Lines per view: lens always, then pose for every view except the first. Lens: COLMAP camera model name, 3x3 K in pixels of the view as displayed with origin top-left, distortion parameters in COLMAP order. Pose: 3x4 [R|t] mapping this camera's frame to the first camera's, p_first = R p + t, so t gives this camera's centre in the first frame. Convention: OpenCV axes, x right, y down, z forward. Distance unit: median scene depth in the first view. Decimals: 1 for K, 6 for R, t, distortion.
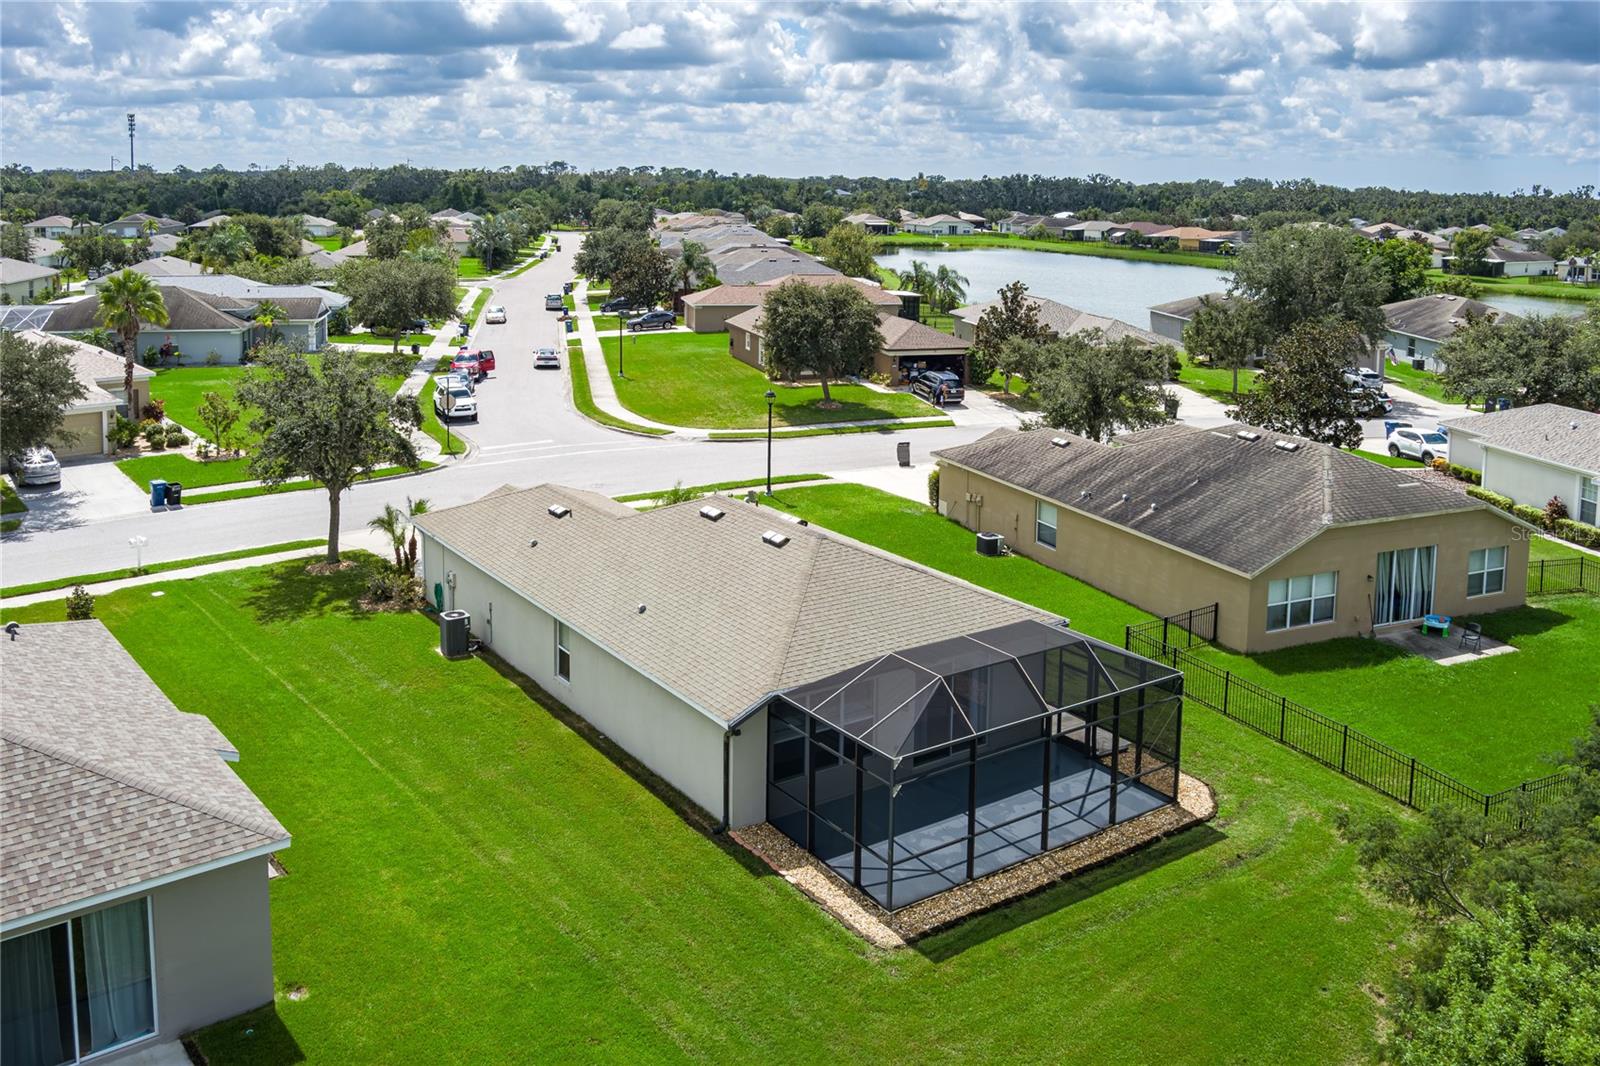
lens RADIAL K [[1352.4, 0, 787.8], [0, 1352.4, 474.0], [0, 0, 1]] dist [-0.076838, 0.027697]
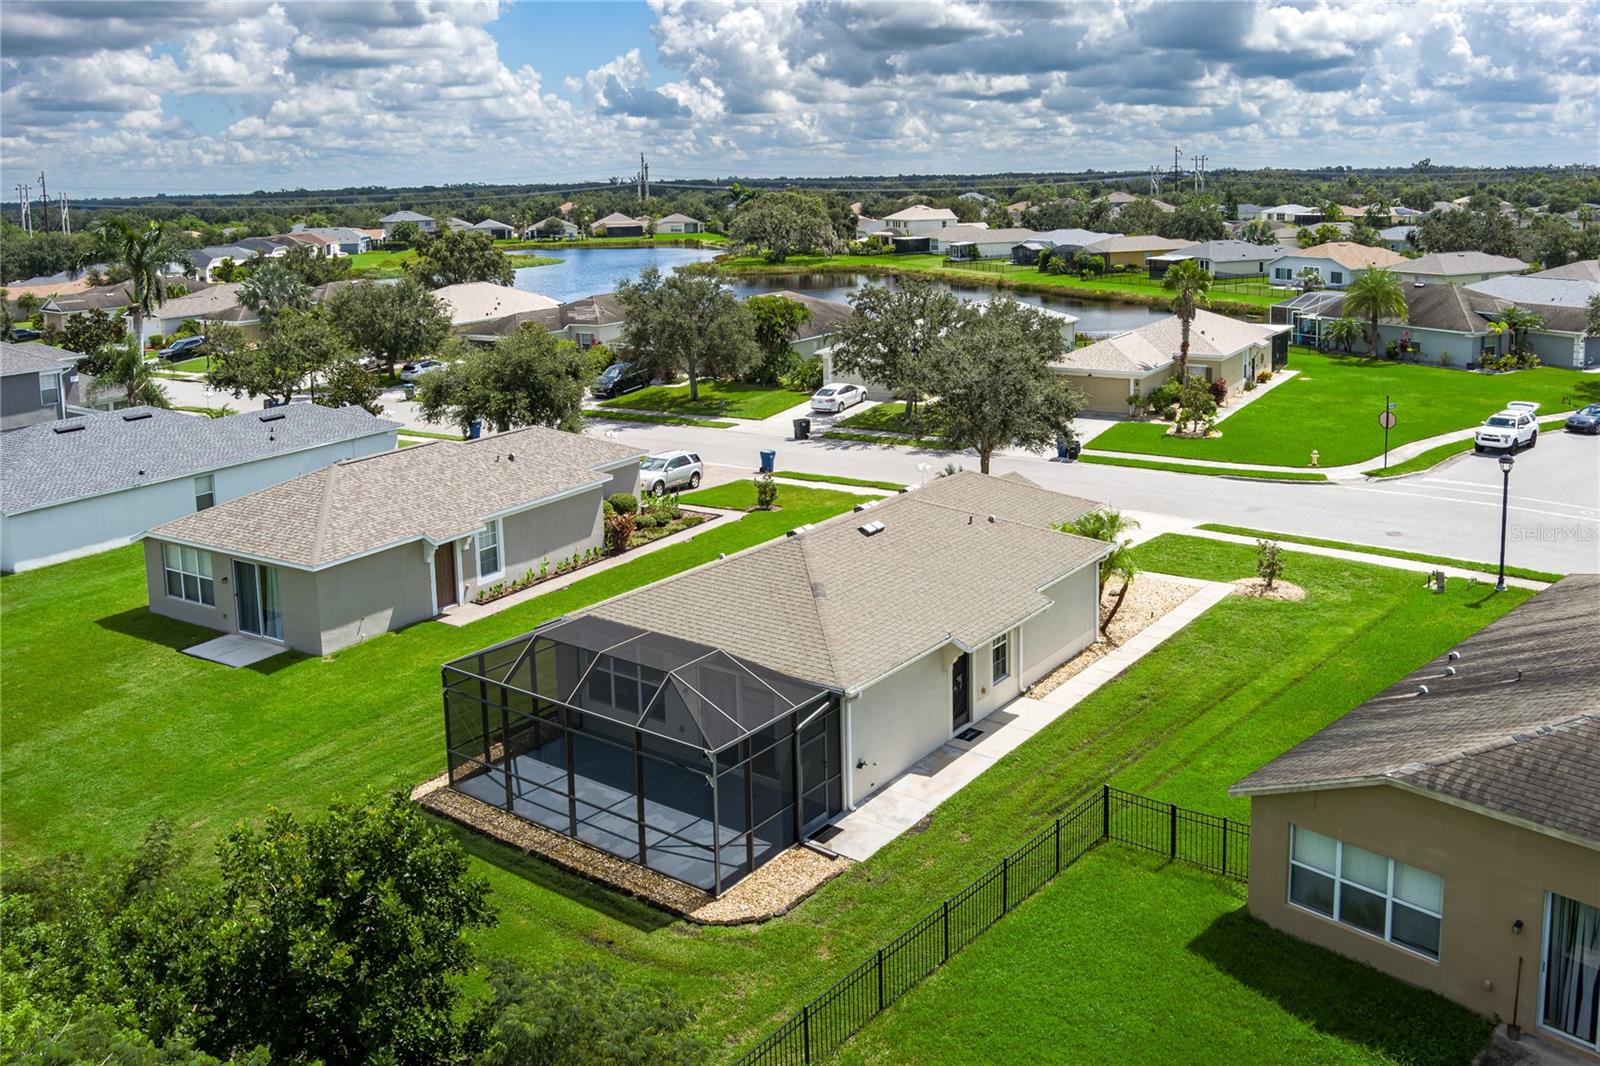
lens RADIAL K [[1352.4, 0, 829.3], [0, 1352.4, 435.3], [0, 0, 1]] dist [-0.076838, 0.027697]
pose [[0.317801, 0.162282, -0.934167, 0.929491], [-0.184767, 0.976956, 0.106858, -0.135823], [0.929980, 0.138644, 0.340462, 0.621239]]
